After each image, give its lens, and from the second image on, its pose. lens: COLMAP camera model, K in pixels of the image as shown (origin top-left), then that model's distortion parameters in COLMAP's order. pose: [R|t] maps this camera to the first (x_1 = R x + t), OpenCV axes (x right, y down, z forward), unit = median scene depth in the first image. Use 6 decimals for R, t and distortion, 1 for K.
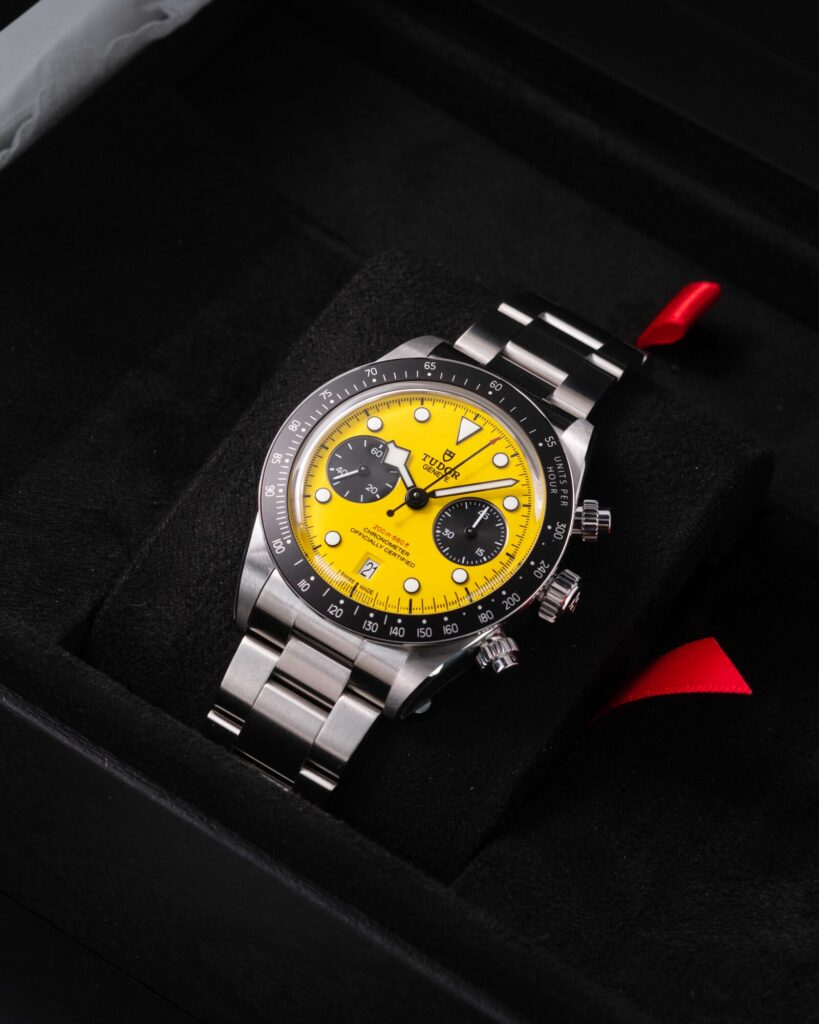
lens RADIAL K [[4029.9, 0, 408.2], [0, 4029.9, 506.7], [0, 0, 1]] dist [0.052307, 0.000000]
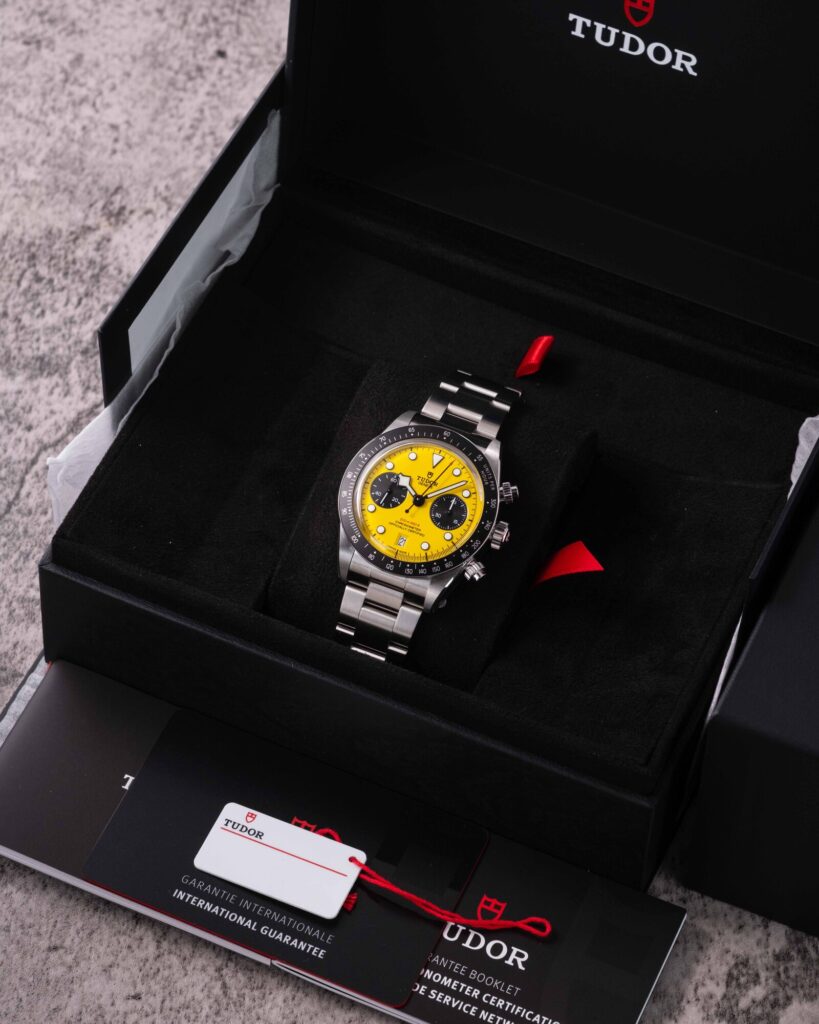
lens RADIAL K [[4029.9, 0, 410.5], [0, 4029.9, 515.8], [0, 0, 1]] dist [0.052307, 0.000000]
pose [[0.980165, -0.197919, -0.010272, 0.016917], [0.197943, 0.975088, 0.100107, -0.192115], [-0.009796, -0.100154, 0.994924, -0.953096]]
